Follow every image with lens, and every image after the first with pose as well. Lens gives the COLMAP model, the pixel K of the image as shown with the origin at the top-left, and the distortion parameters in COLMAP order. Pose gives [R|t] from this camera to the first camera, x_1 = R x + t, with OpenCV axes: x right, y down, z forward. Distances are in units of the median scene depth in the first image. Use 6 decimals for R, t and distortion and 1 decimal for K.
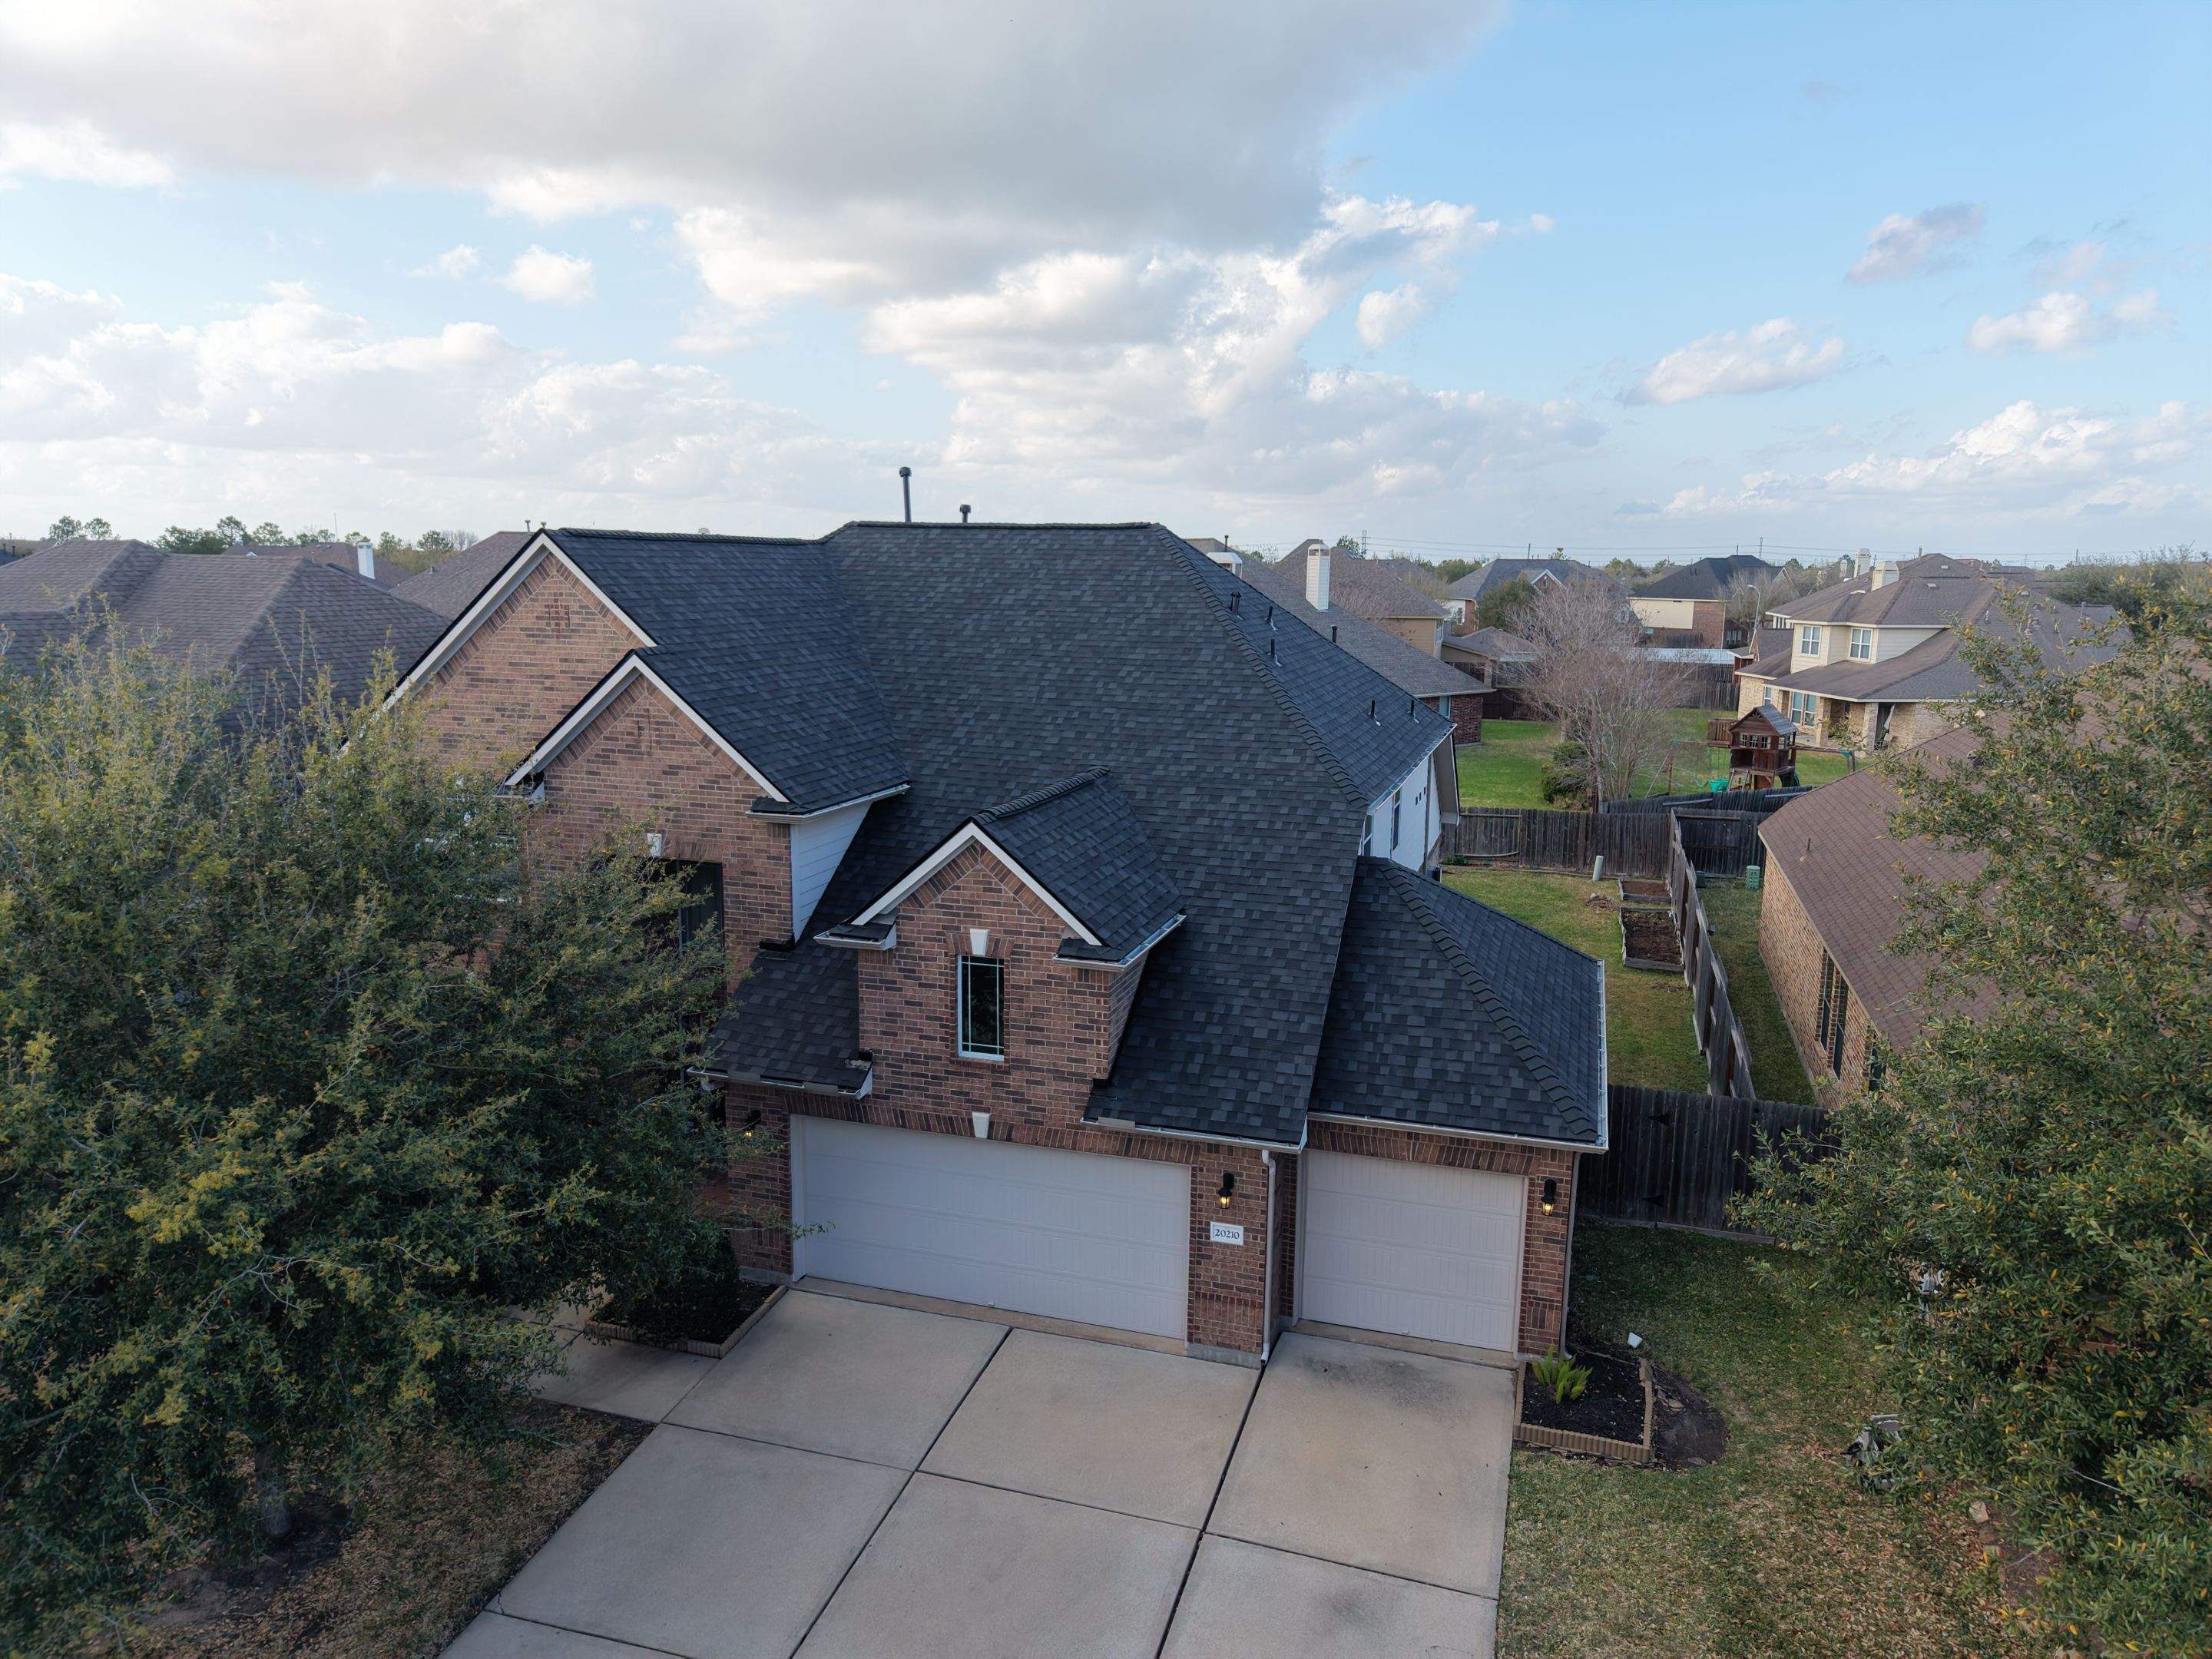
lens RADIAL K [[1481.6, 0, 1108.8], [0, 1481.6, 833.3], [0, 0, 1]] dist [0.050257, -0.053433]
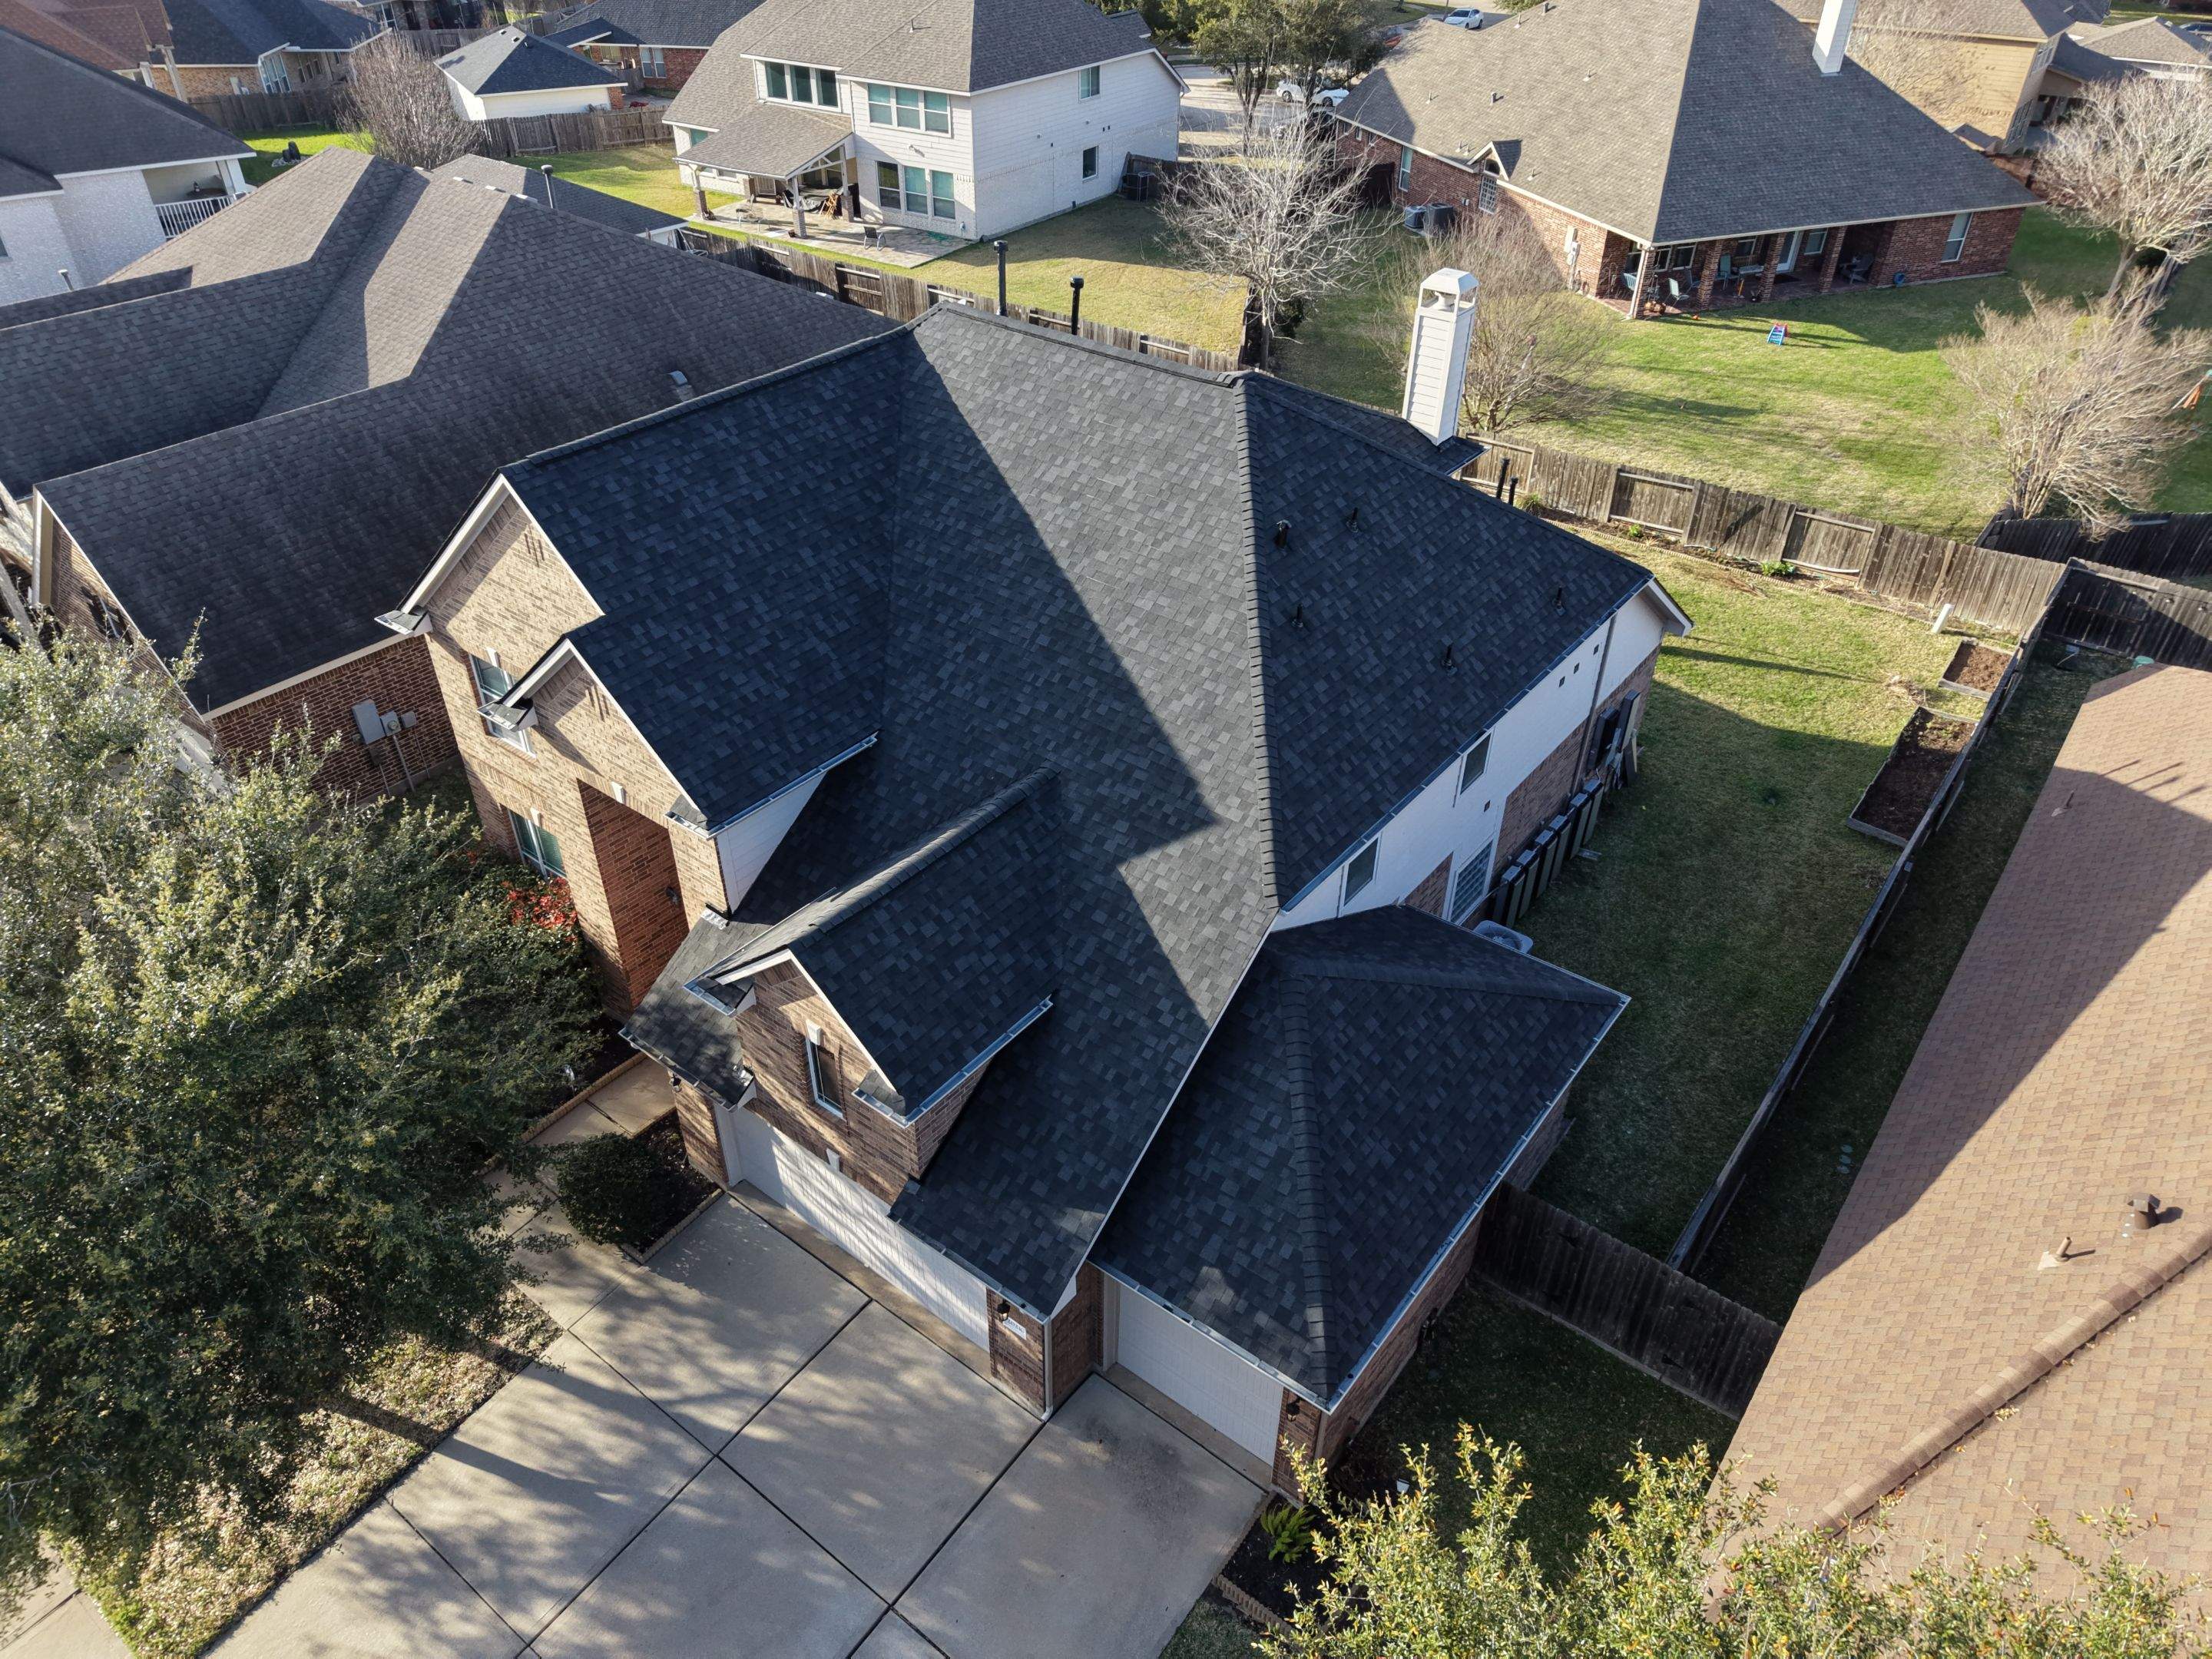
lens RADIAL K [[1476.8, 0, 1105.5], [0, 1476.8, 833.6], [0, 0, 1]] dist [0.031635, -0.028644]
pose [[0.940759, 0.194913, -0.277455, 0.329079], [-0.055607, 0.895876, 0.440811, -0.469846], [0.334485, -0.399269, 0.853642, 0.221612]]
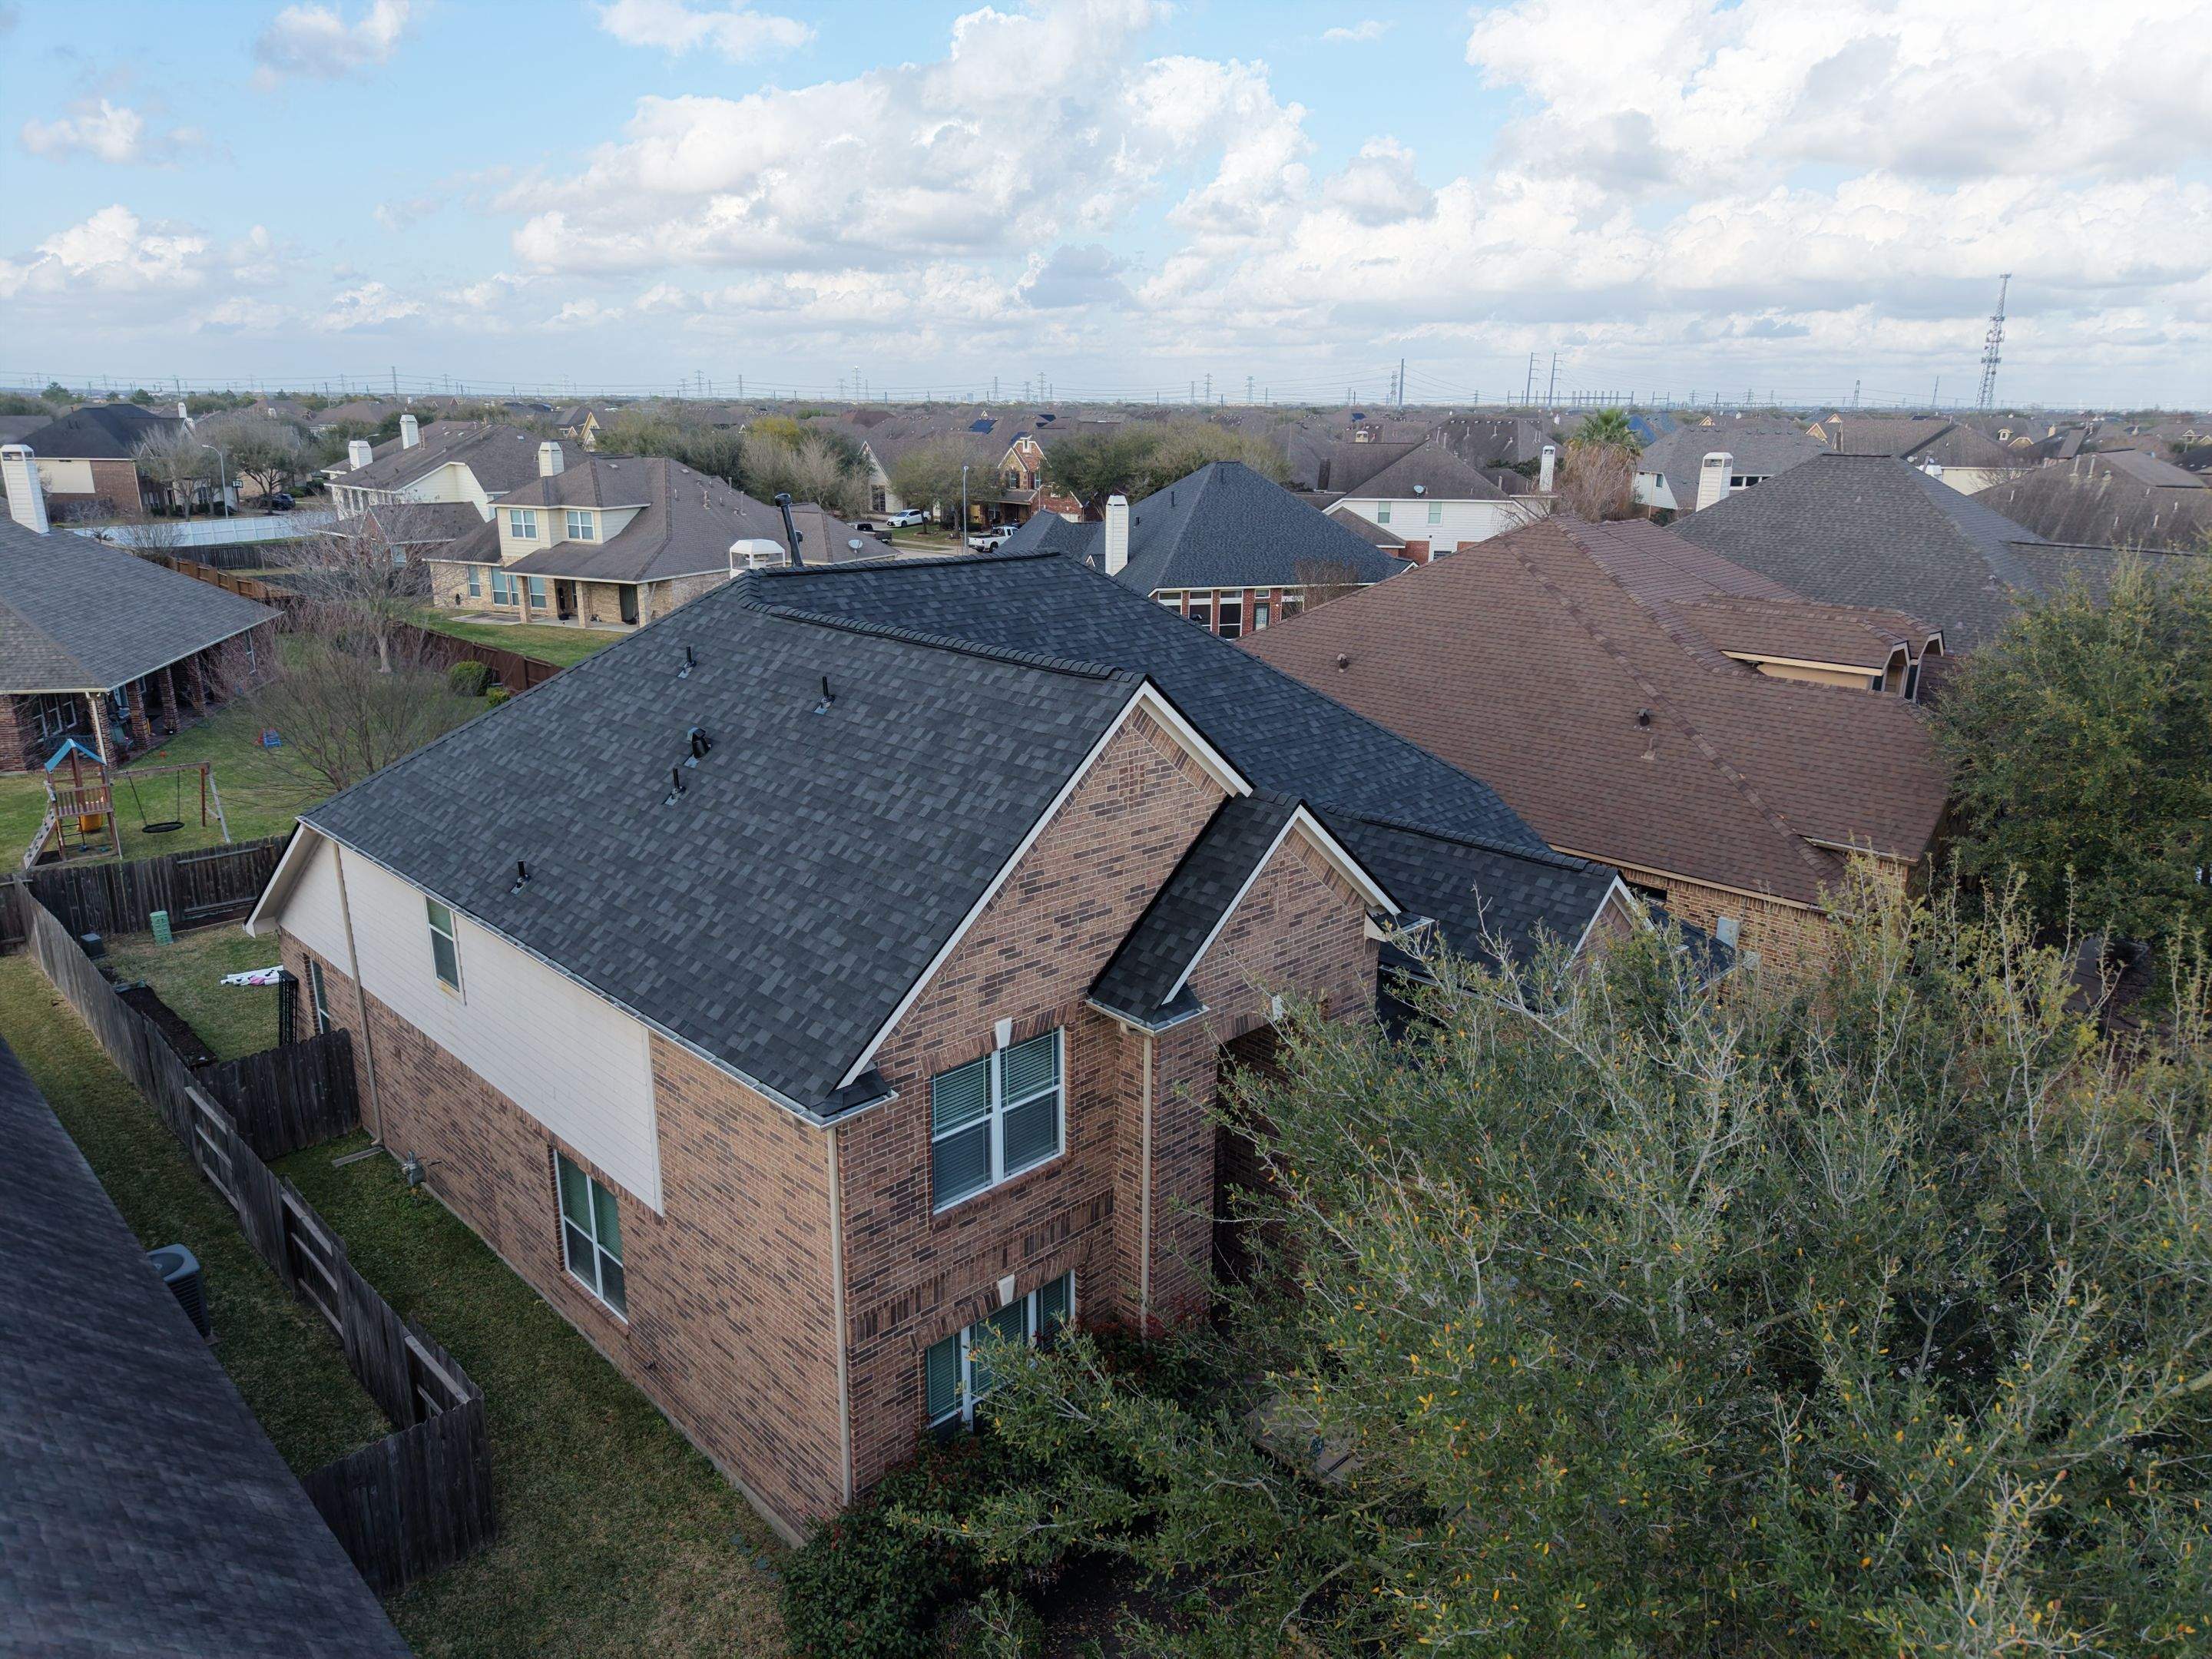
lens RADIAL K [[1479.0, 0, 1105.3], [0, 1479.0, 832.4], [0, 0, 1]] dist [0.026167, -0.020432]
pose [[0.458930, -0.254902, 0.851122, -1.128556], [0.155201, 0.966232, 0.205692, -0.304187], [-0.874812, 0.037696, 0.482994, 0.696056]]
